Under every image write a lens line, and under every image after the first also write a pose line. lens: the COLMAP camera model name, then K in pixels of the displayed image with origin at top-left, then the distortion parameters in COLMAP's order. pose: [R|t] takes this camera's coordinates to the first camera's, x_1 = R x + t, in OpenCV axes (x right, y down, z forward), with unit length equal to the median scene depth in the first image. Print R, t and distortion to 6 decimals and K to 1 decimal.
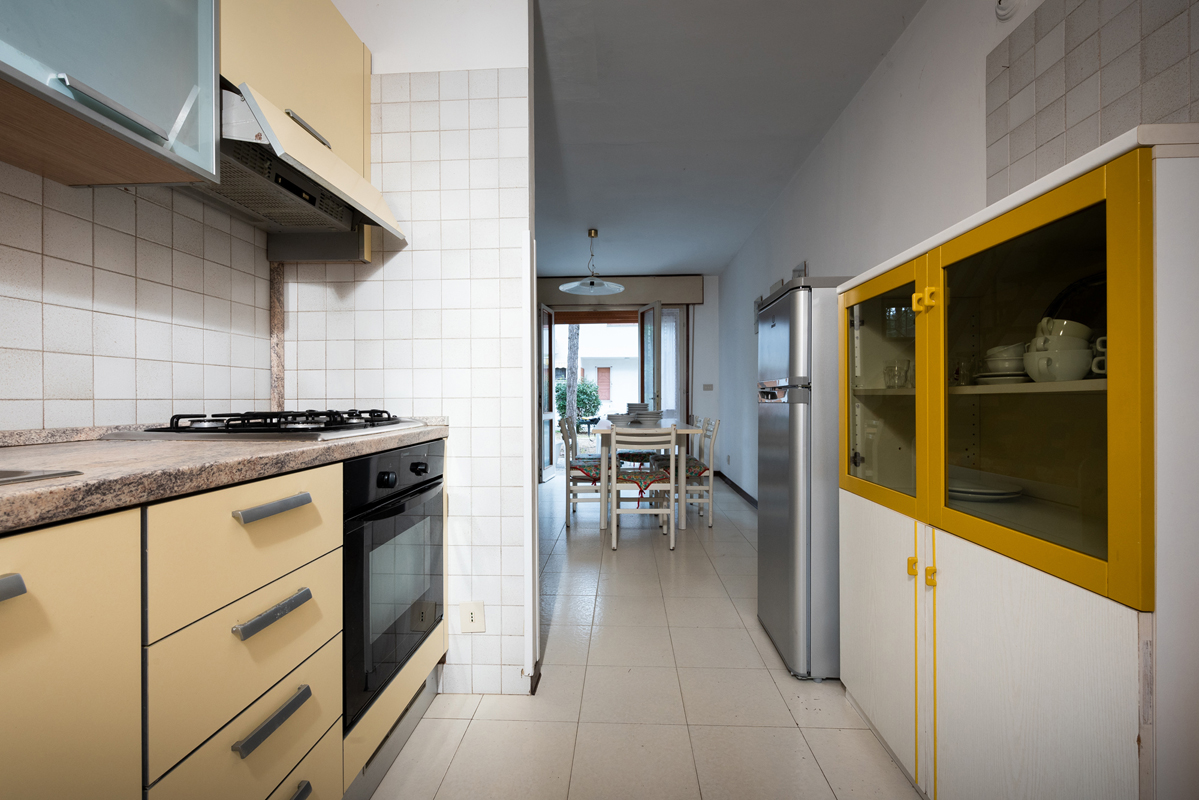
lens RADIAL K [[511.7, 0, 599.5], [0, 511.7, 400.0], [0, 0, 1]] dist [-0.000831, -0.000039]
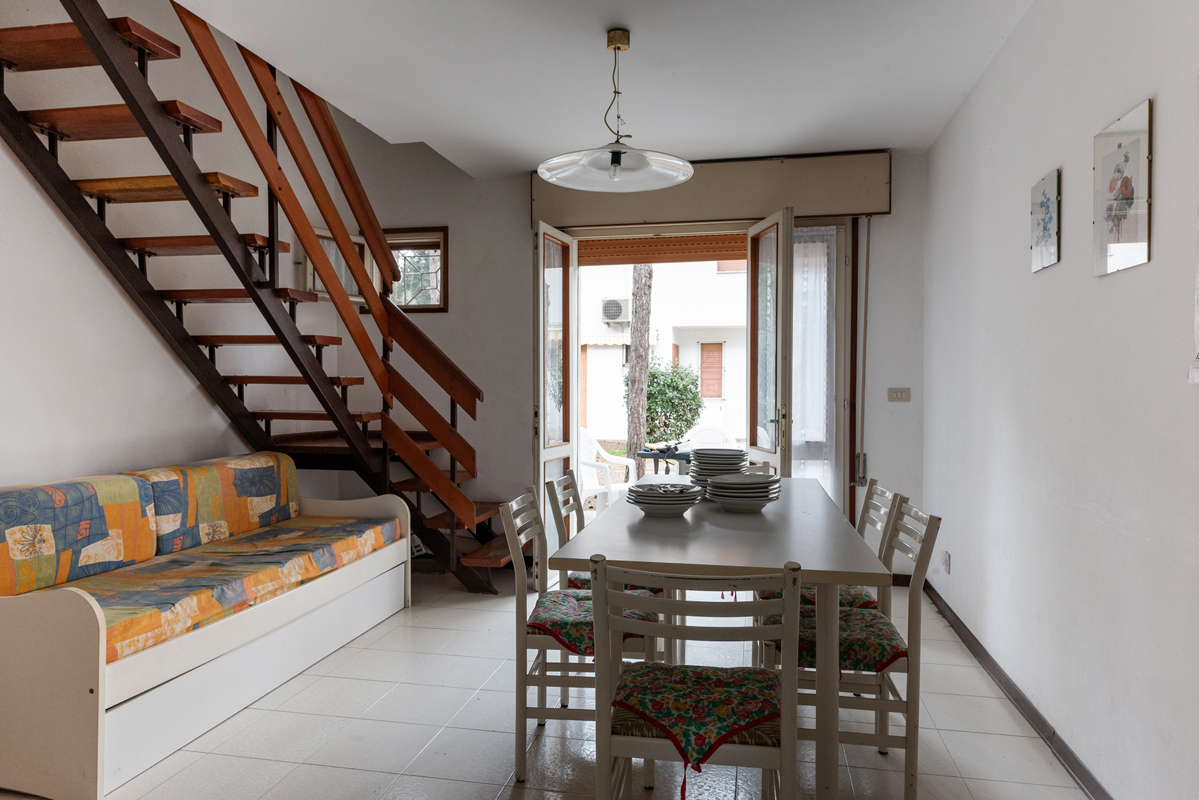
lens RADIAL K [[785.7, 0, 599.5], [0, 785.7, 400.0], [0, 0, 1]] dist [0.046107, 0.000535]
pose [[0.989336, 0.005862, -0.145536, 0.047755], [-0.004130, 0.999917, 0.012199, -0.027305], [0.145596, -0.011468, 0.989278, 0.250569]]
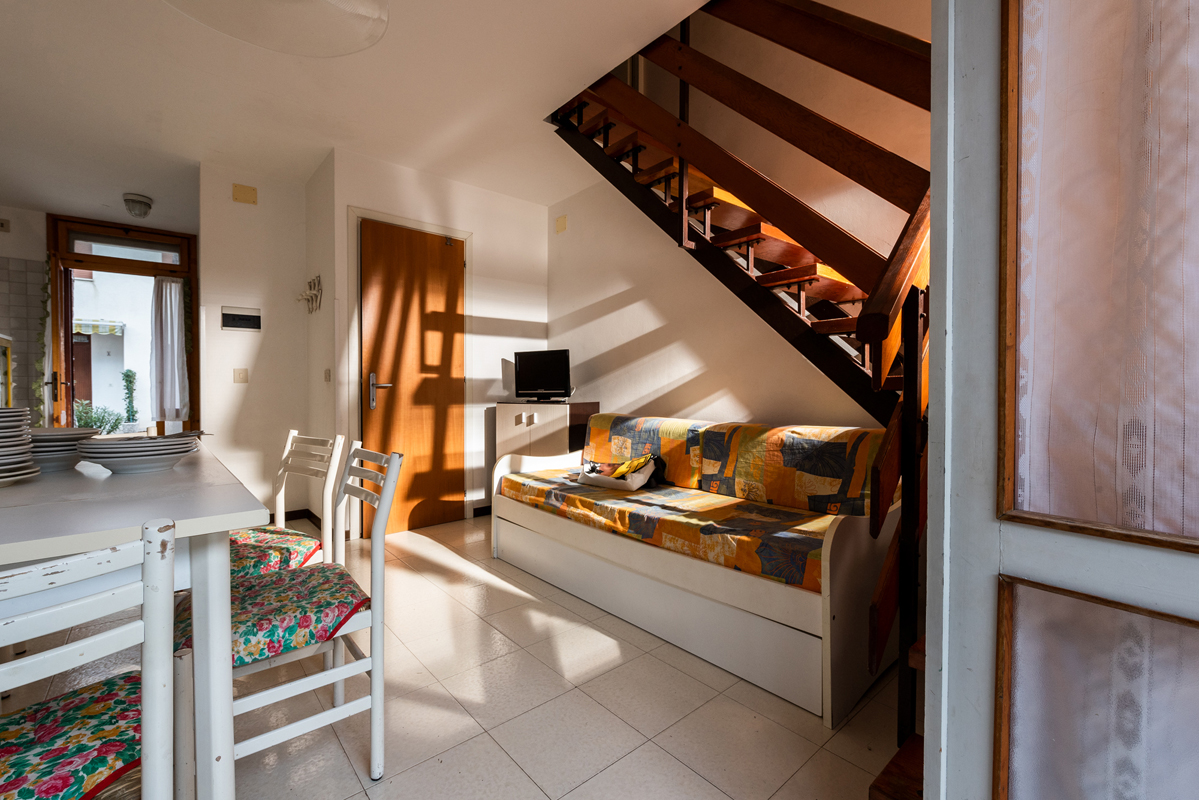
lens RADIAL K [[511.7, 0, 599.5], [0, 511.7, 400.0], [0, 0, 1]] dist [-0.000831, -0.000039]
pose [[-0.724565, 0.022524, -0.688838, 0.042338], [0.001470, 0.999514, 0.031136, -0.015764], [0.689205, 0.021547, -0.724246, 0.618869]]
